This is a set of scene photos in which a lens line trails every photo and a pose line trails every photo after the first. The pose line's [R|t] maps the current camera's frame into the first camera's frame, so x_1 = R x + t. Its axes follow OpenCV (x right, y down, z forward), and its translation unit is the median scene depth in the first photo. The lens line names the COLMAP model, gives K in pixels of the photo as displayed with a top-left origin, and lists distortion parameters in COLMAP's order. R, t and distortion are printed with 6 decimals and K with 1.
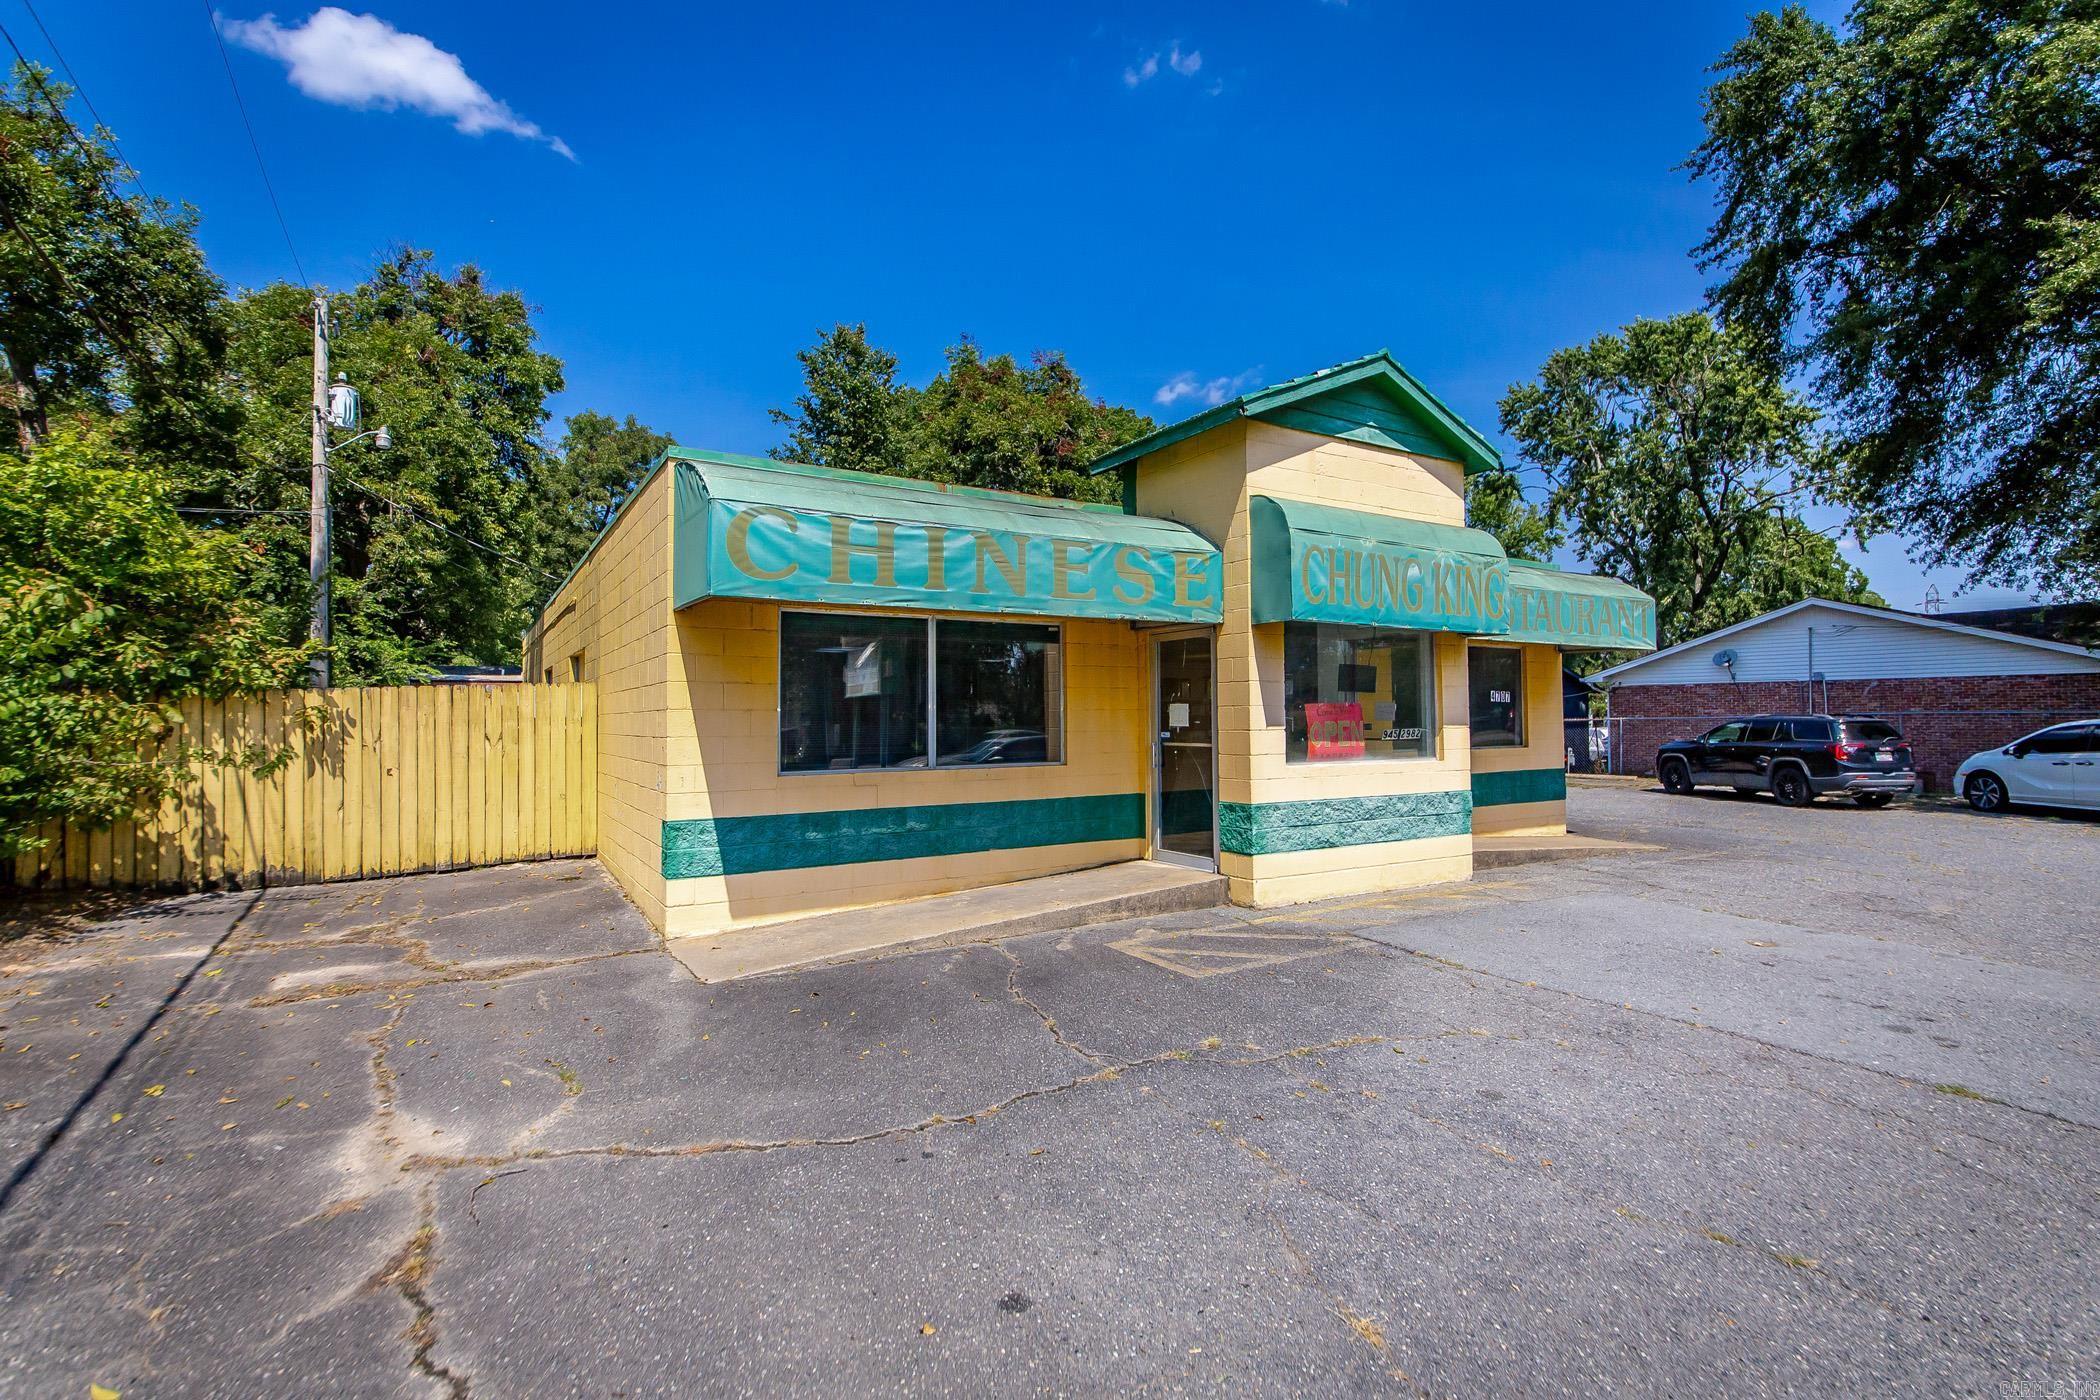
lens RADIAL K [[966.3, 0, 1052.1], [0, 966.3, 686.6], [0, 0, 1]] dist [-0.008045, -0.000500]
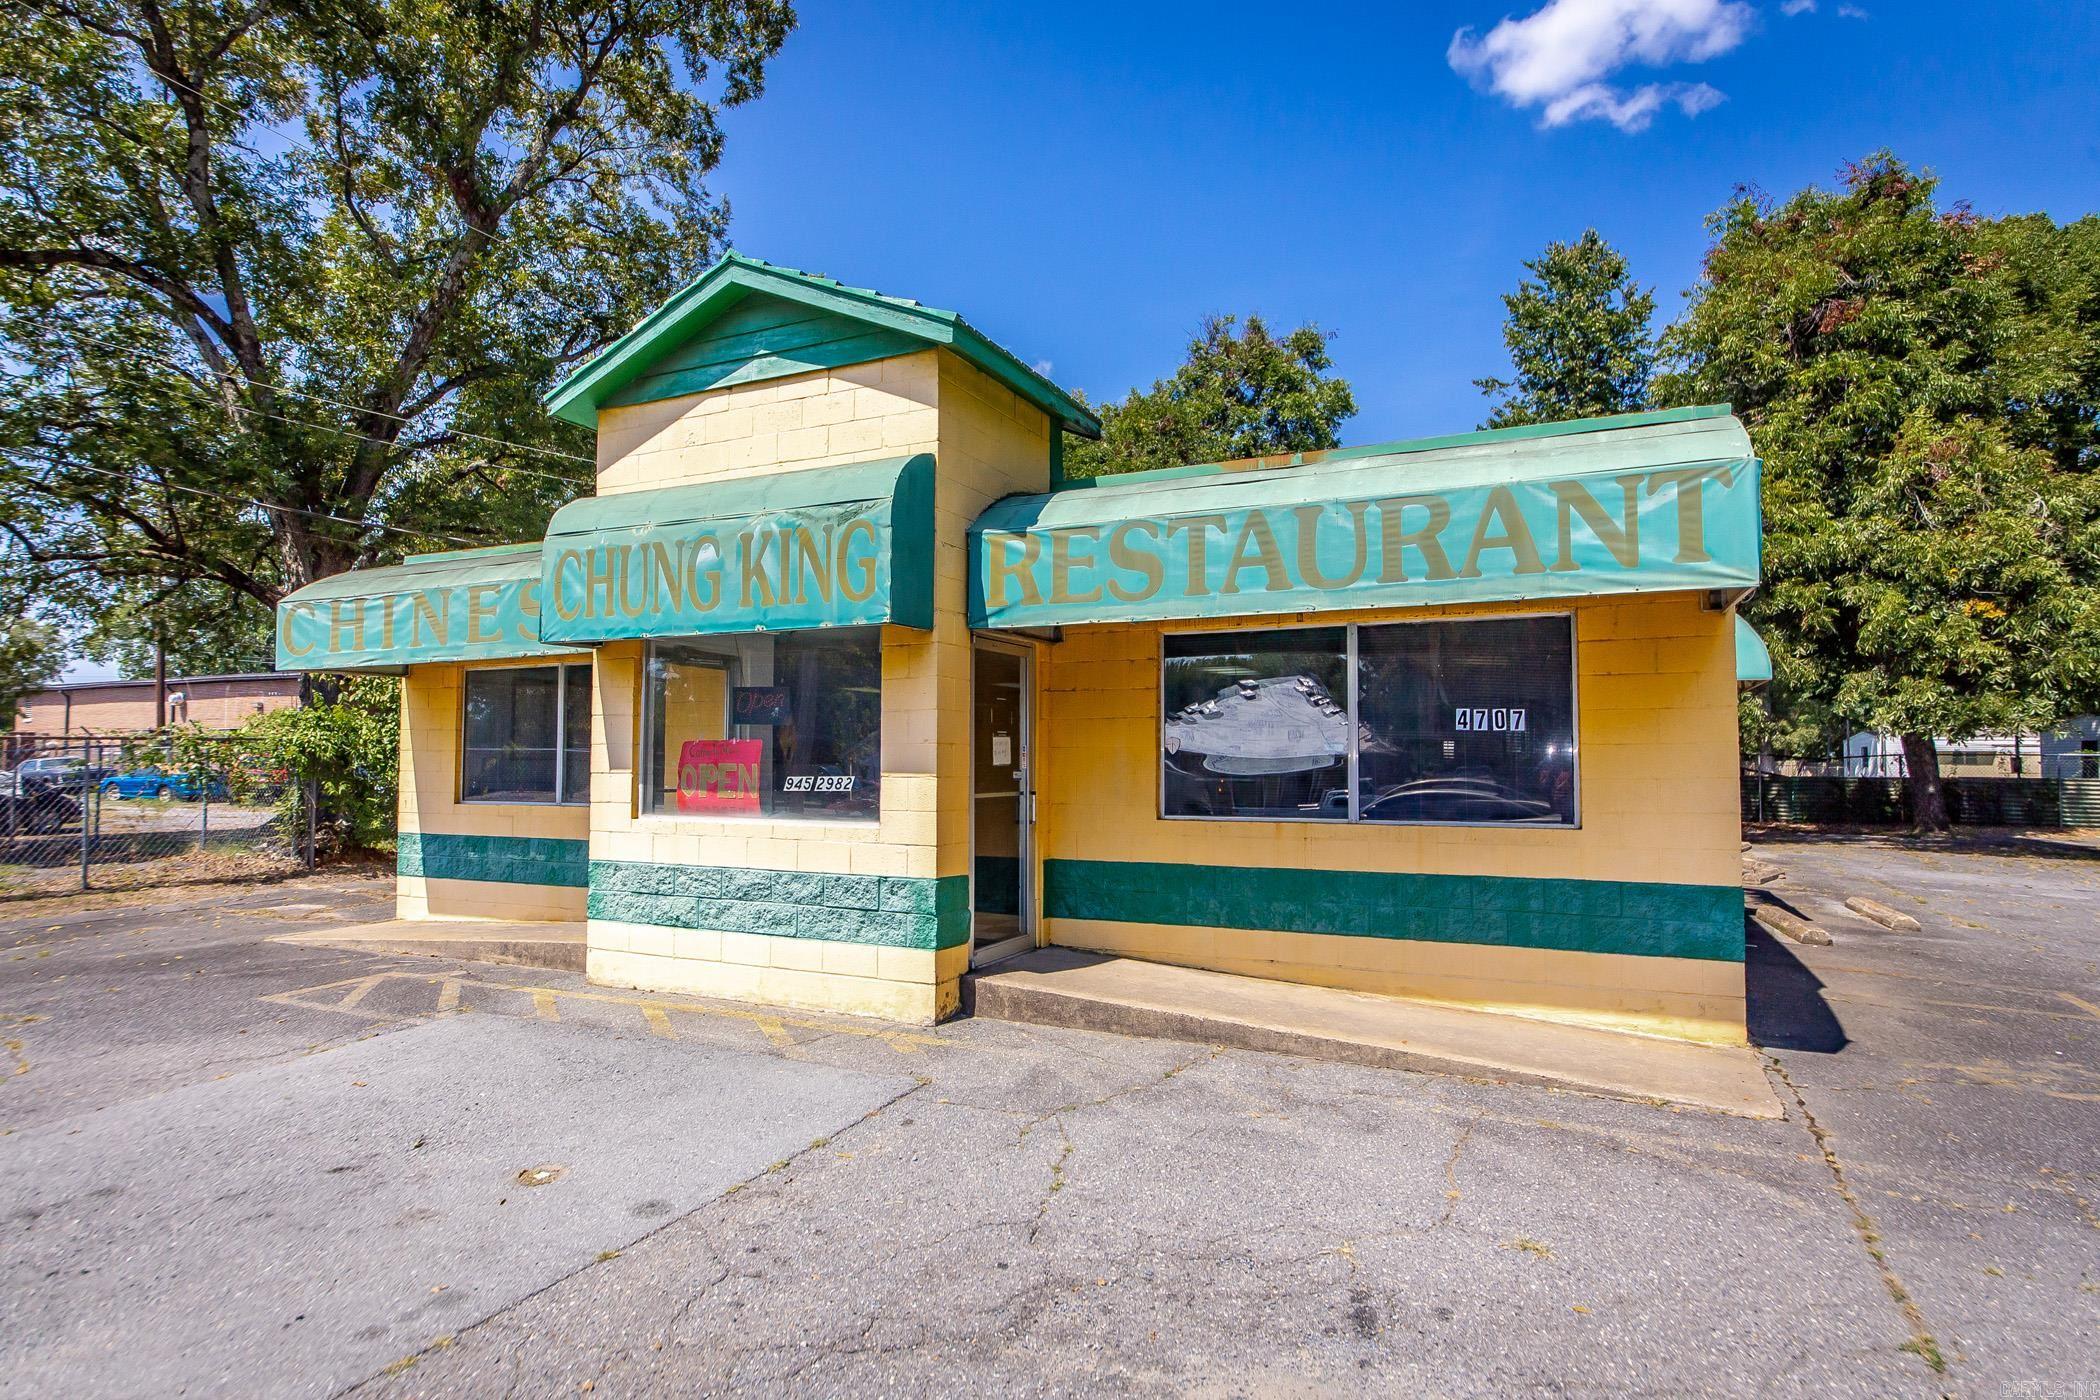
lens RADIAL K [[1137.4, 0, 1054.6], [0, 1137.4, 716.3], [0, 0, 1]] dist [-0.017282, -0.001441]
pose [[0.552070, -0.027760, -0.833336, 1.212657], [0.022329, 0.999579, -0.018506, 0.021529], [0.833499, -0.008391, 0.552457, 0.749270]]
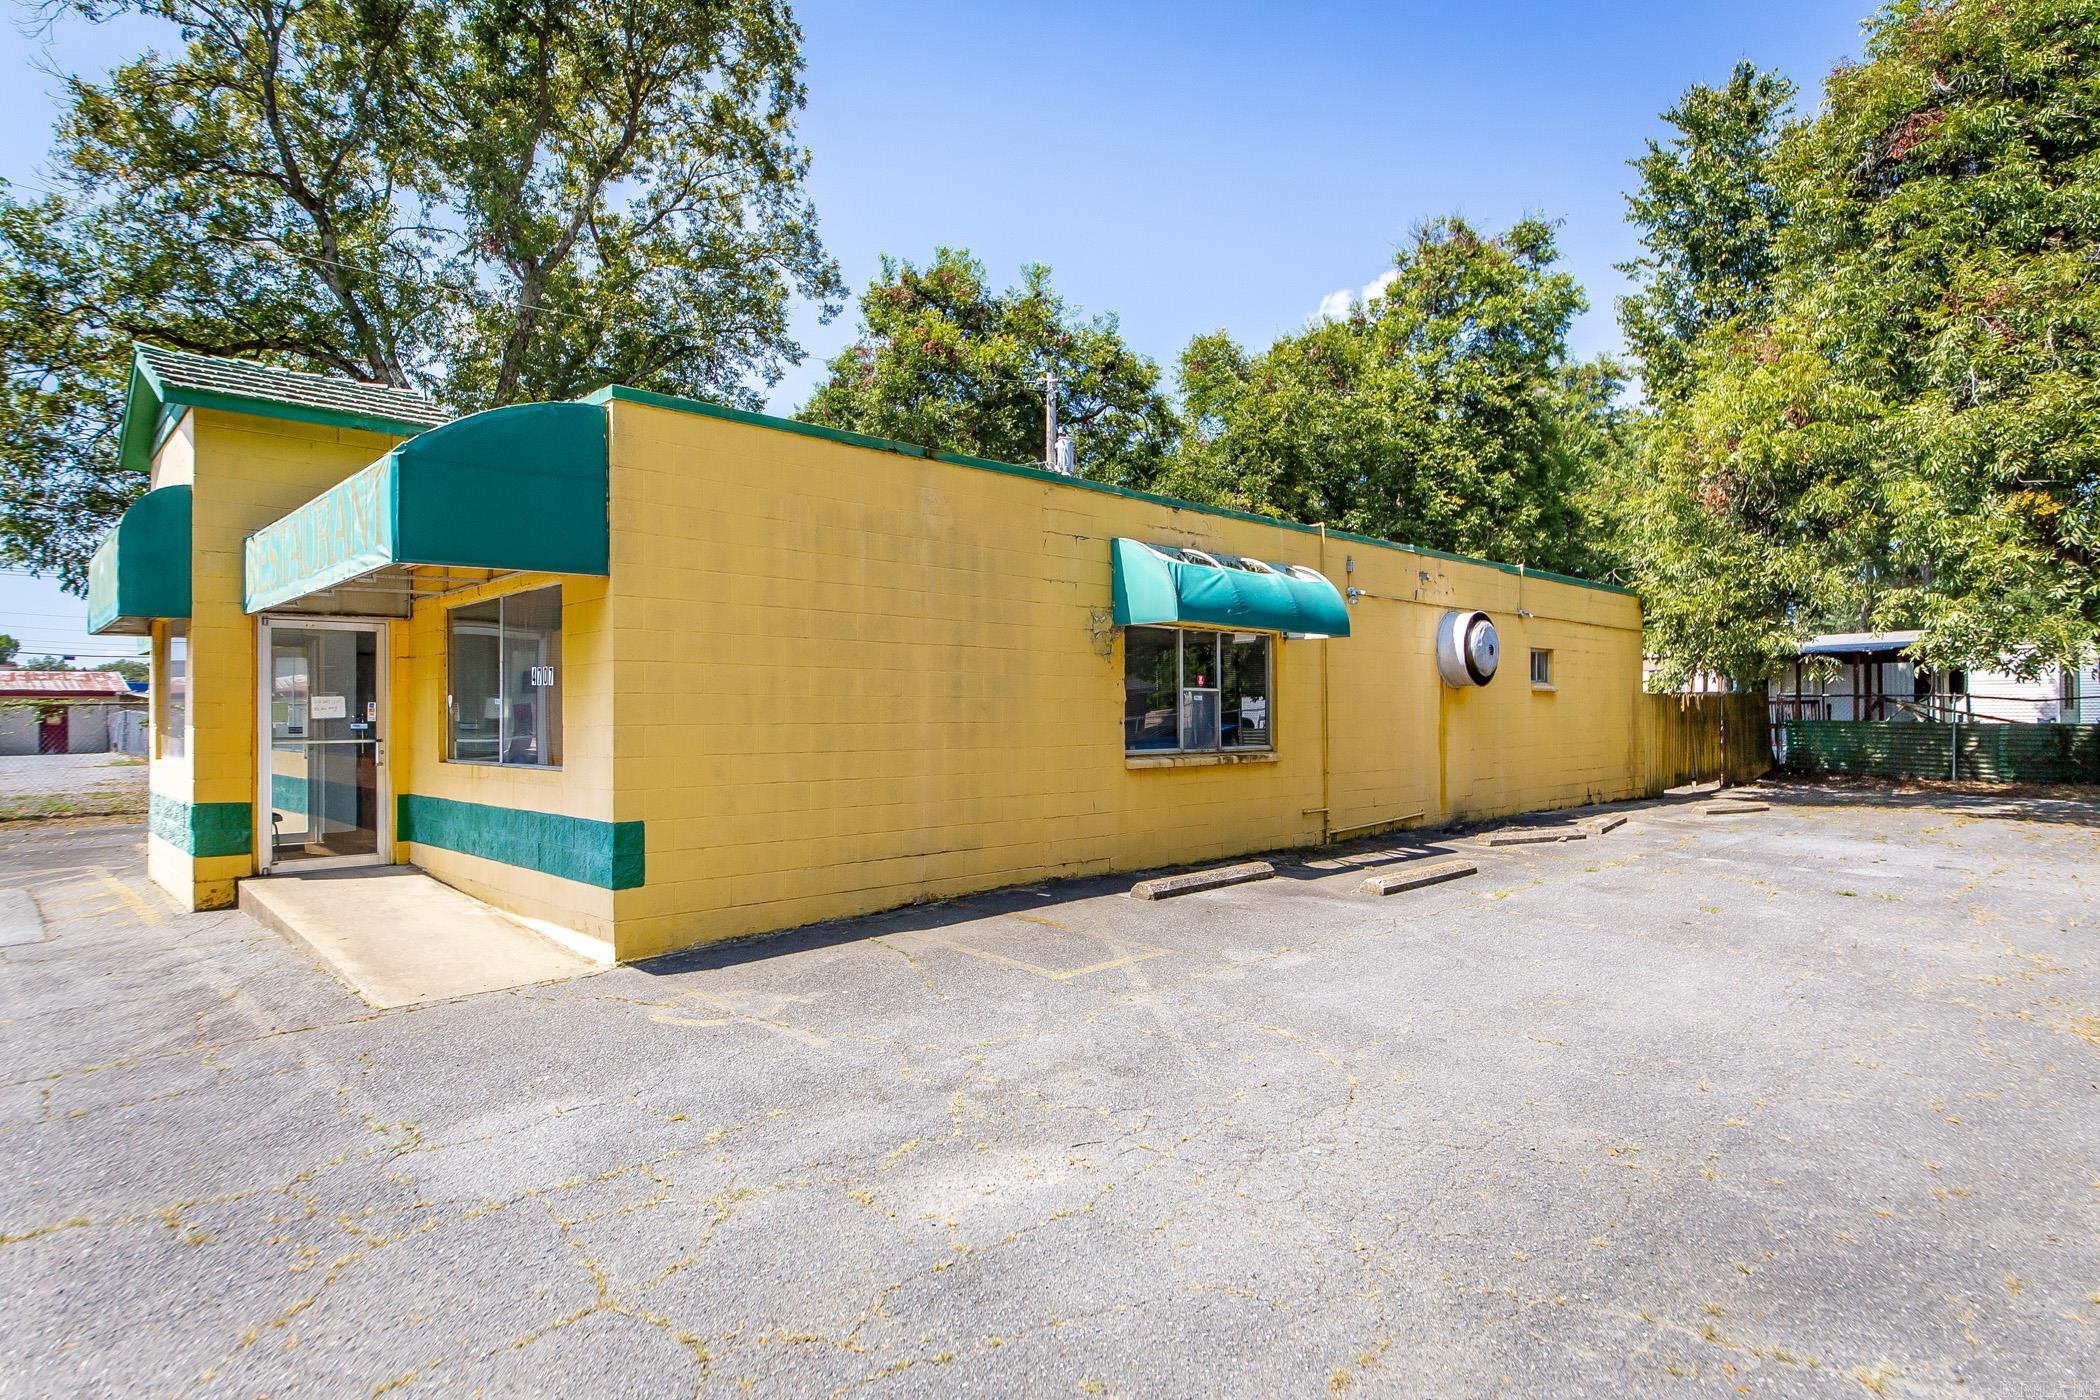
lens RADIAL K [[1137.4, 0, 1049.9], [0, 1137.4, 705.5], [0, 0, 1]] dist [-0.017282, -0.001441]
pose [[0.209133, 0.004281, -0.977878, 1.700102], [0.032903, 0.999393, 0.011412, 0.041433], [0.977334, -0.034562, 0.208865, 1.691061]]
